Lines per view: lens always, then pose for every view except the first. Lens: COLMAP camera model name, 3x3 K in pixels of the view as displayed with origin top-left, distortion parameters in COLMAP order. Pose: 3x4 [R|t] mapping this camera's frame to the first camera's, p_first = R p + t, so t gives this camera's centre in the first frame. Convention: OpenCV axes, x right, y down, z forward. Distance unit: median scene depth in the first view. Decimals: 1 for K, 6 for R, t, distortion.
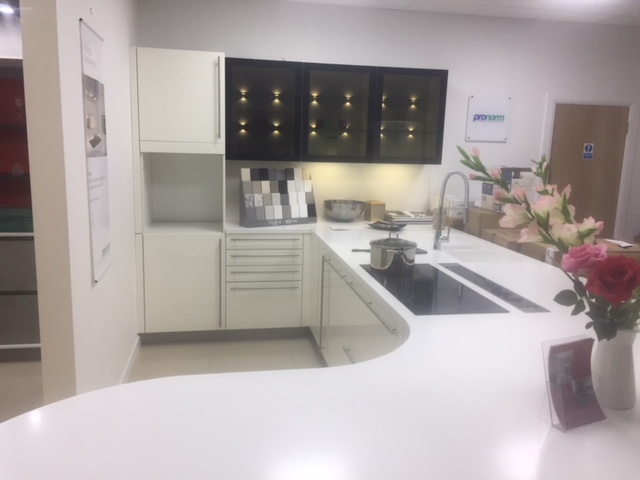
lens RADIAL K [[546.4, 0, 323.7], [0, 546.4, 236.5], [0, 0, 1]] dist [0.056137, -0.061173]
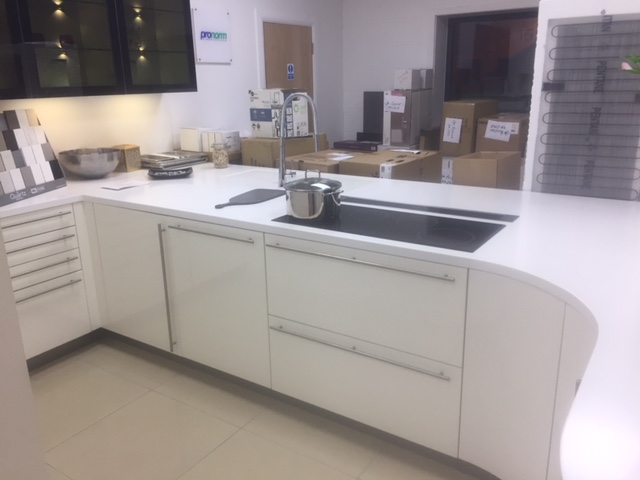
lens RADIAL K [[546.4, 0, 319.2], [0, 546.4, 236.4], [0, 0, 1]] dist [0.056137, -0.061173]
pose [[0.697374, -0.241087, 0.674942, -0.289715], [0.161947, 0.970376, 0.179285, -0.037803], [-0.698171, -0.015724, 0.715759, 0.271955]]
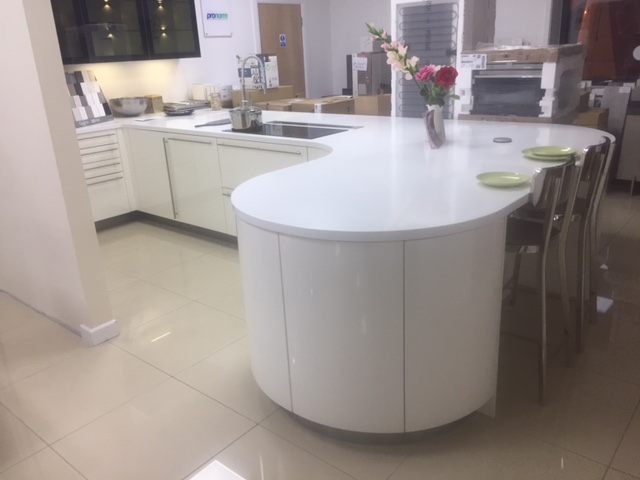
lens RADIAL K [[546.4, 0, 320.3], [0, 546.4, 241.4], [0, 0, 1]] dist [0.056137, -0.061173]
pose [[0.769012, -0.274077, 0.577497, -0.416178], [0.176973, 0.959391, 0.219659, 0.041078], [-0.614248, -0.066719, 0.786287, -0.158045]]
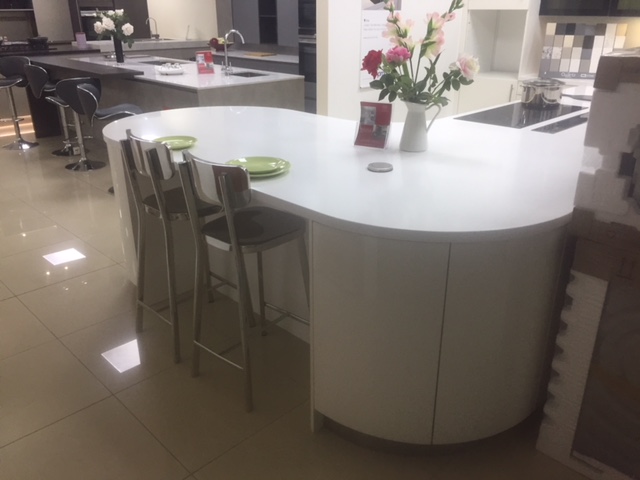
lens RADIAL K [[546.4, 0, 319.1], [0, 546.4, 238.7], [0, 0, 1]] dist [0.056137, -0.061173]
pose [[0.556097, 0.296548, -0.776412, 0.587439], [-0.124143, 0.953336, 0.275207, 0.044351], [0.821794, -0.056656, 0.566962, -0.068472]]
